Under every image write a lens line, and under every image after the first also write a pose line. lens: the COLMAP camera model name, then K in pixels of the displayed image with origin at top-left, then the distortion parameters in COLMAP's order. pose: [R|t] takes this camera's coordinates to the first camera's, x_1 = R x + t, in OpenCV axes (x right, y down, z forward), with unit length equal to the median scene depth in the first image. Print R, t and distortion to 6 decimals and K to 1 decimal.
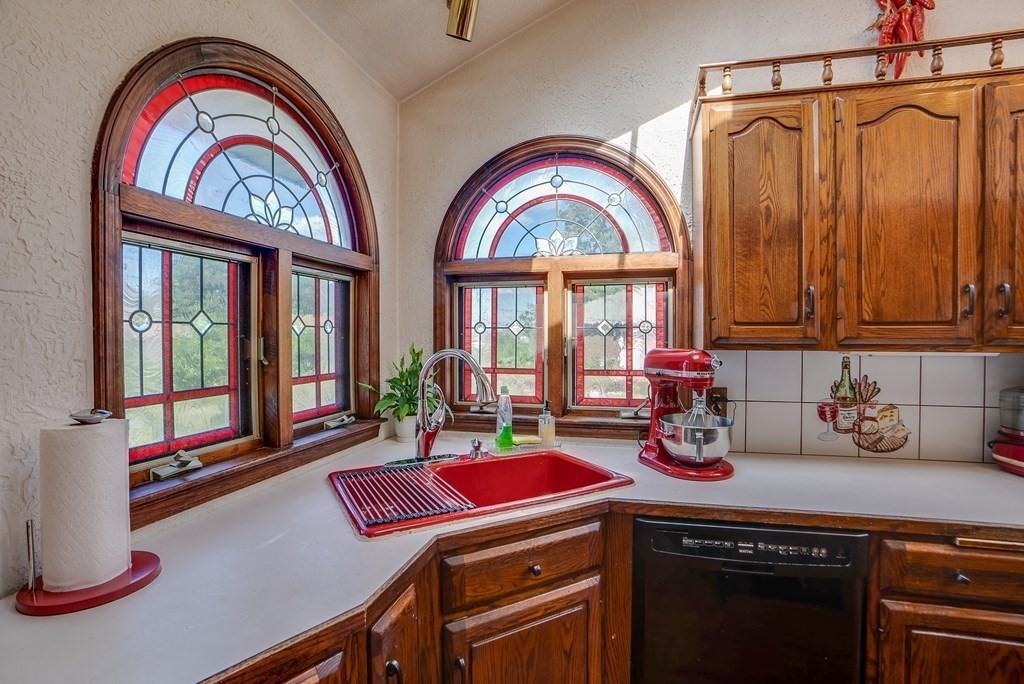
lens RADIAL K [[480.5, 0, 517.0], [0, 480.5, 340.2], [0, 0, 1]] dist [-0.068253, 0.027809]
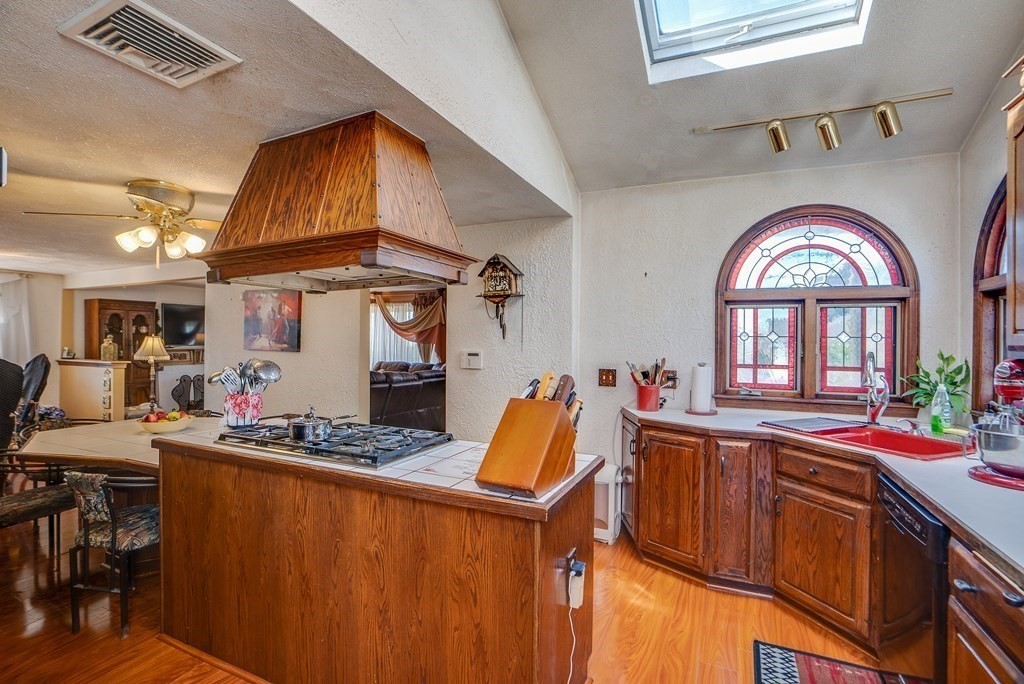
lens RADIAL K [[480.5, 0, 517.0], [0, 480.5, 340.2], [0, 0, 1]] dist [-0.068253, 0.027809]
pose [[-0.193039, -0.004084, -0.981183, 1.381108], [-0.019777, 0.999804, -0.000271, 0.004446], [0.980992, 0.019353, -0.193082, 0.156707]]
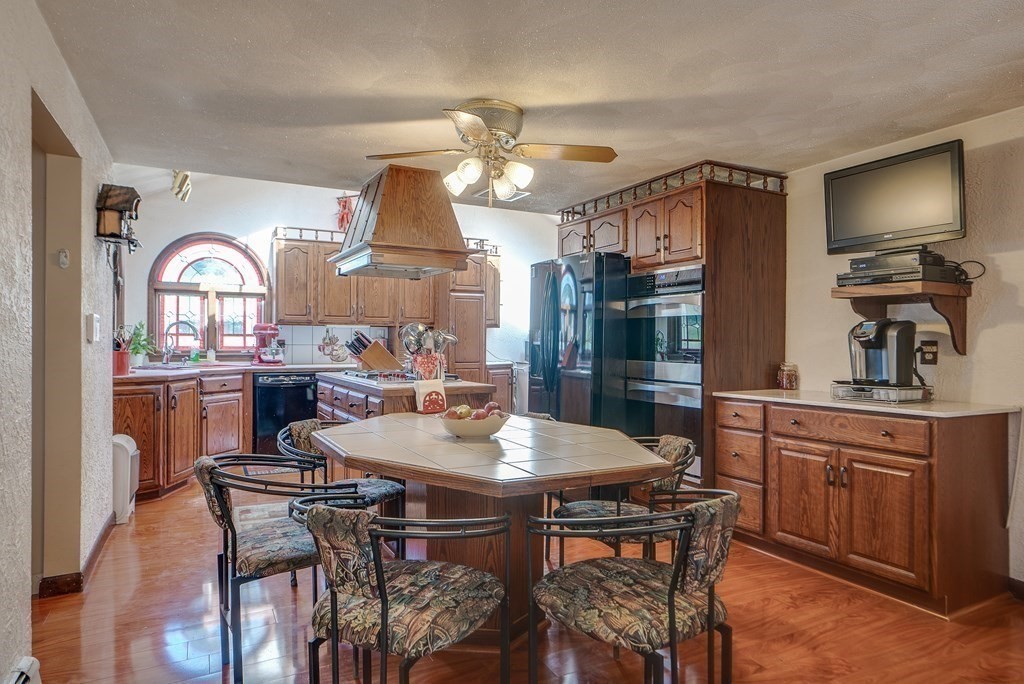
lens RADIAL K [[624.8, 0, 514.1], [0, 624.8, 337.6], [0, 0, 1]] dist [-0.009986, -0.000169]
pose [[0.750500, 0.007963, 0.660823, -0.937558], [0.001181, 0.999910, -0.013390, 0.143815], [-0.660870, 0.010830, 0.750422, -2.568397]]
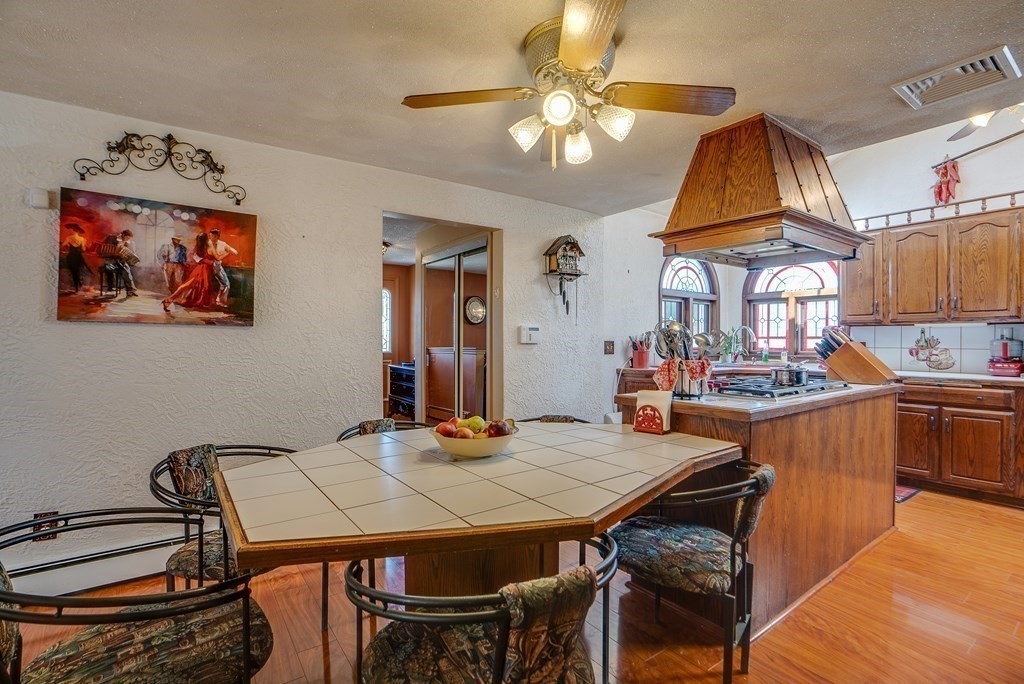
lens RADIAL K [[475.1, 0, 512.0], [0, 475.1, 342.0], [0, 0, 1]] dist [-0.067819, 0.025395]
pose [[0.759543, 0.006423, -0.650425, 0.633623], [-0.011180, 0.999932, -0.003181, 0.134661], [0.650361, 0.009688, 0.759564, -2.072037]]
